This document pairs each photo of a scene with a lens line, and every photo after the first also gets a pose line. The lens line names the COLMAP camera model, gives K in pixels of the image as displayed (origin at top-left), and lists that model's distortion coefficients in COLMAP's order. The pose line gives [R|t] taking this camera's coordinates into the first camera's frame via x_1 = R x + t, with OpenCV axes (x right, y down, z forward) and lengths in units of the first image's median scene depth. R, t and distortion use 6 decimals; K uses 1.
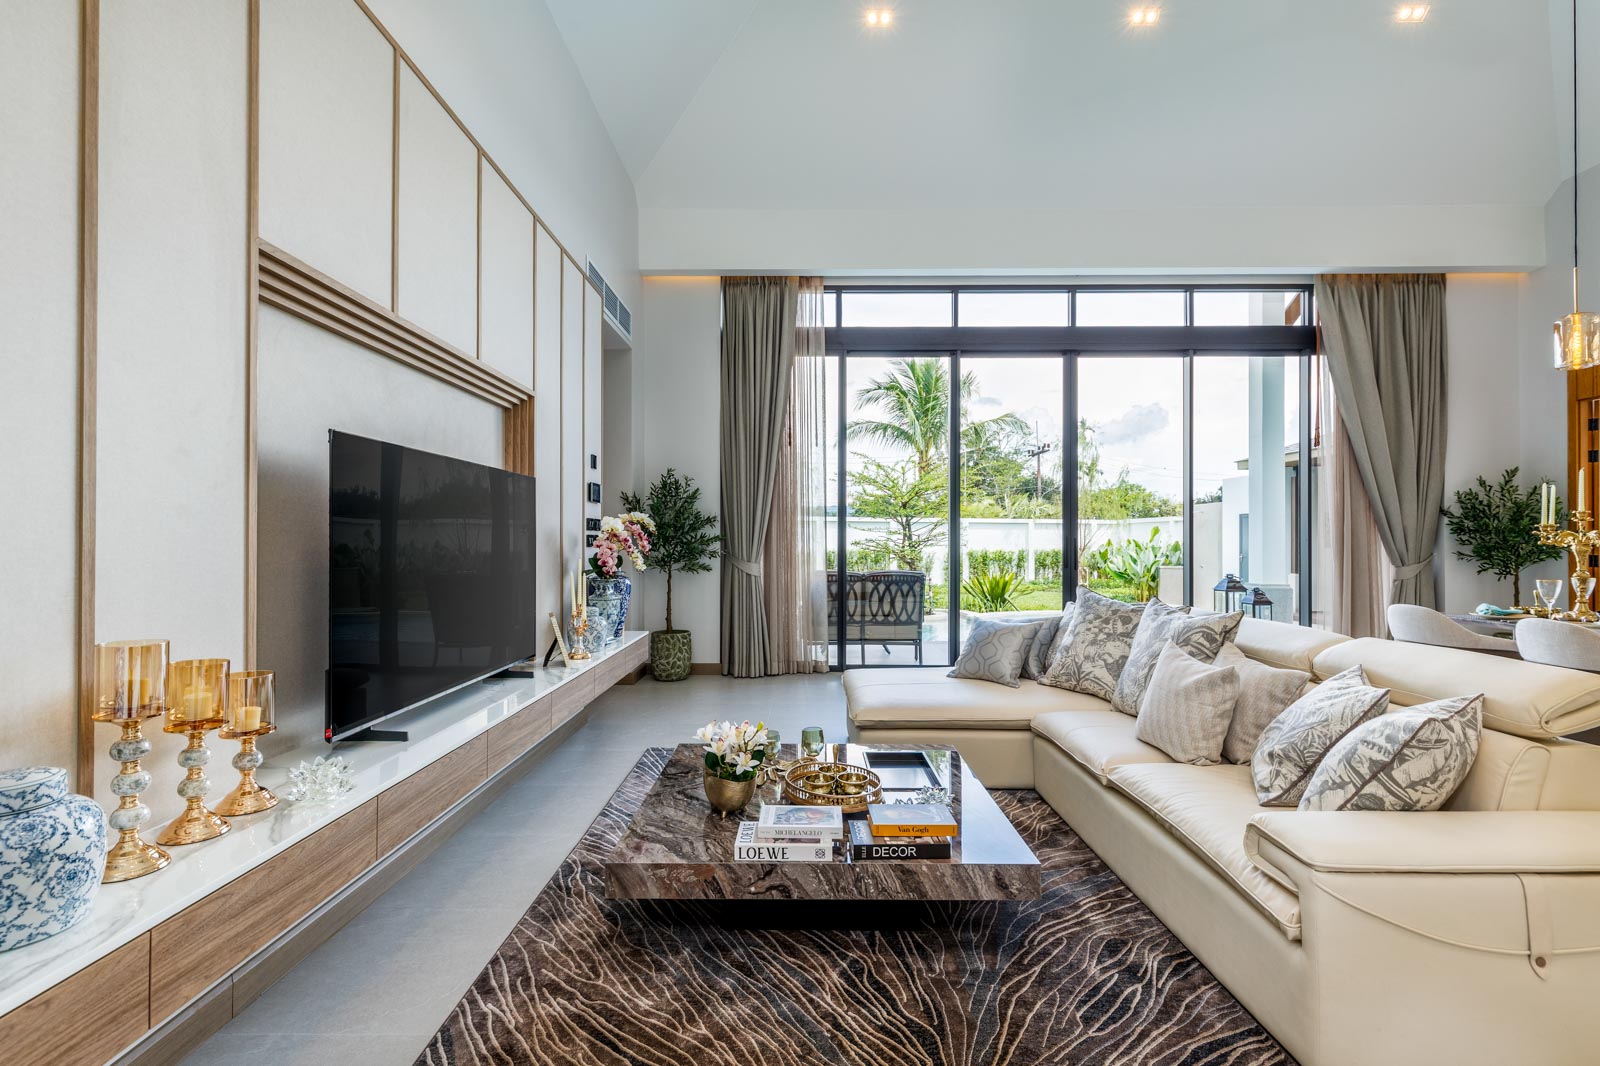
lens RADIAL K [[722.6, 0, 788.9], [0, 722.6, 539.3], [0, 0, 1]] dist [0.003695, -0.001487]
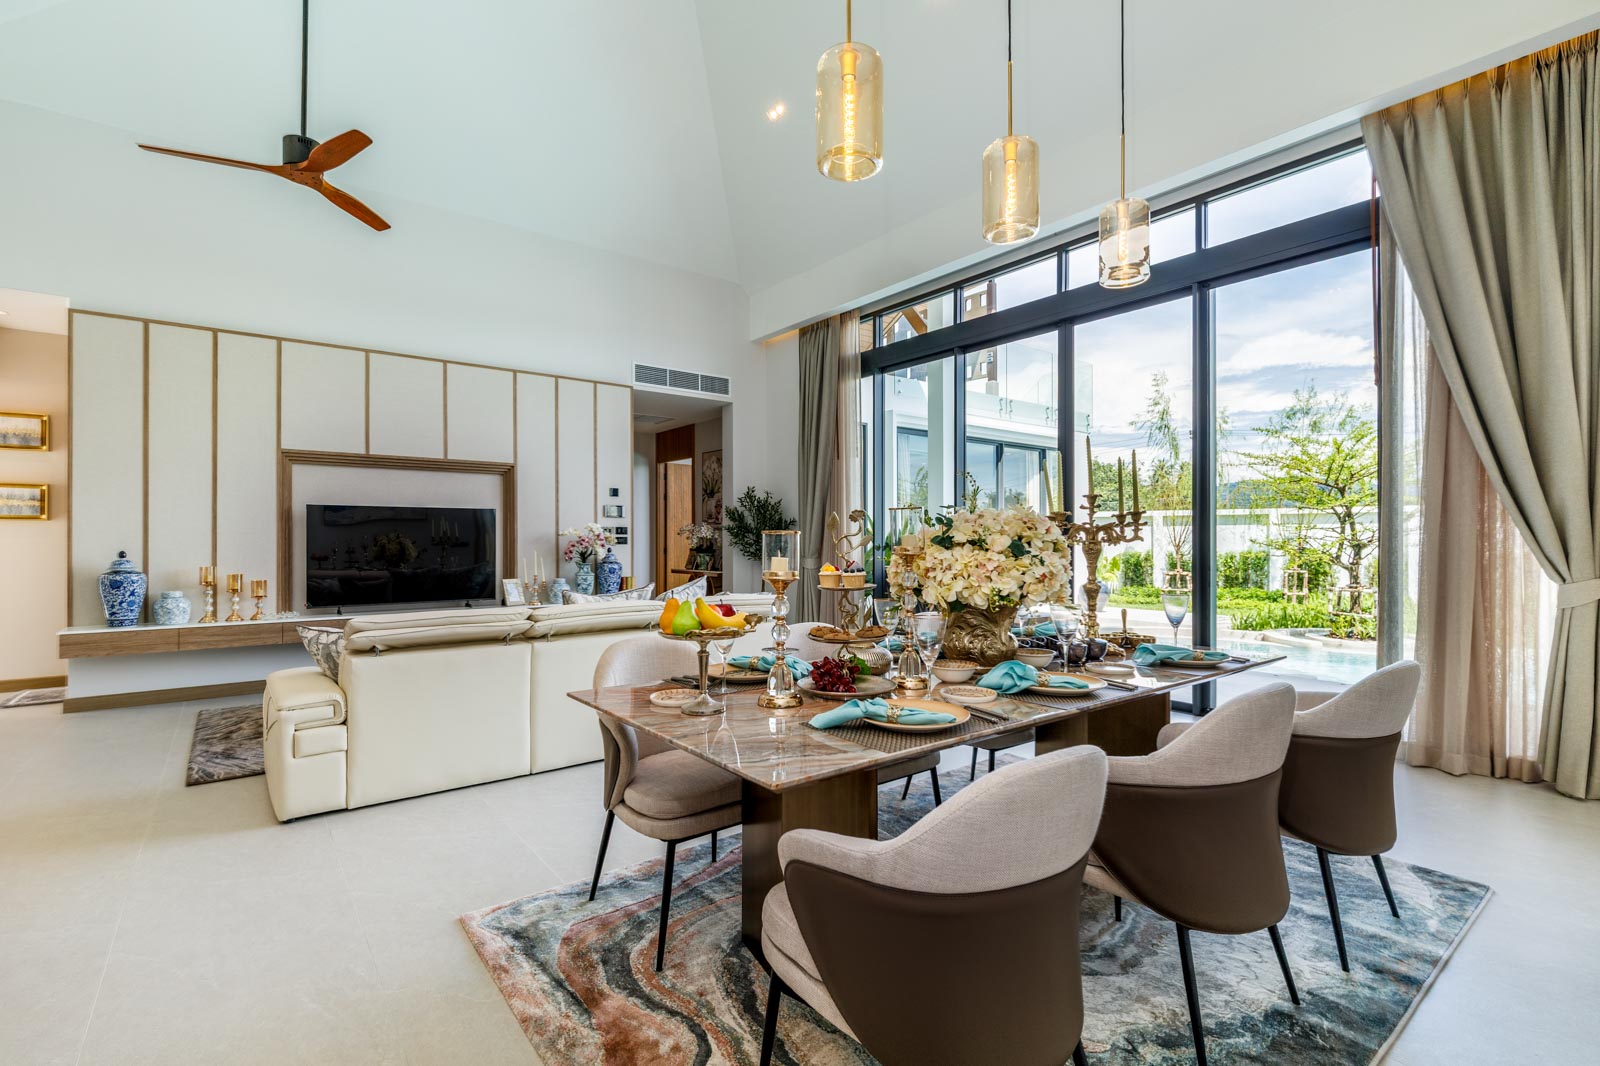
lens RADIAL K [[722.6, 0, 792.7], [0, 722.6, 538.1], [0, 0, 1]] dist [0.003695, -0.001487]
pose [[0.624967, -0.003346, -0.780644, 0.906161], [0.003869, 0.999992, -0.001189, 0.000138], [0.780642, -0.002277, 0.624975, 0.212501]]
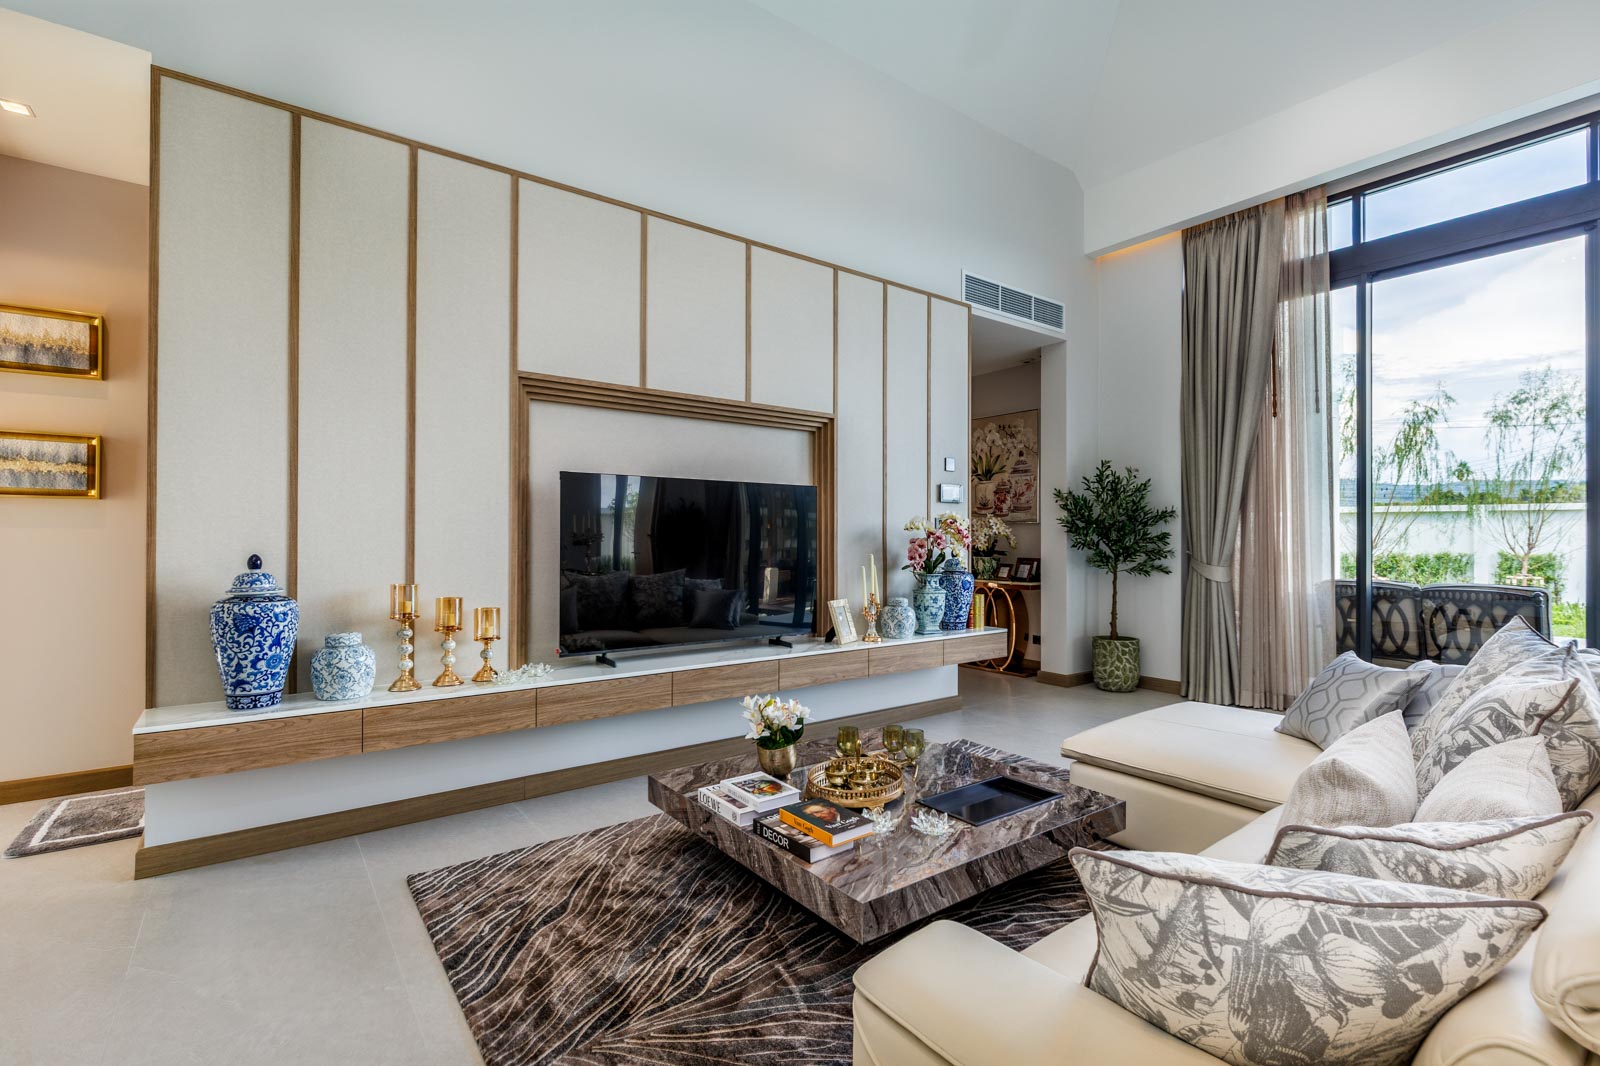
lens RADIAL K [[722.6, 0, 809.7], [0, 722.6, 534.1], [0, 0, 1]] dist [0.003695, -0.001487]
pose [[0.617836, -0.002778, -0.786302, 0.318725], [-0.000731, 0.999991, -0.004107, 0.000471], [0.786306, 0.003113, 0.617829, 0.127603]]
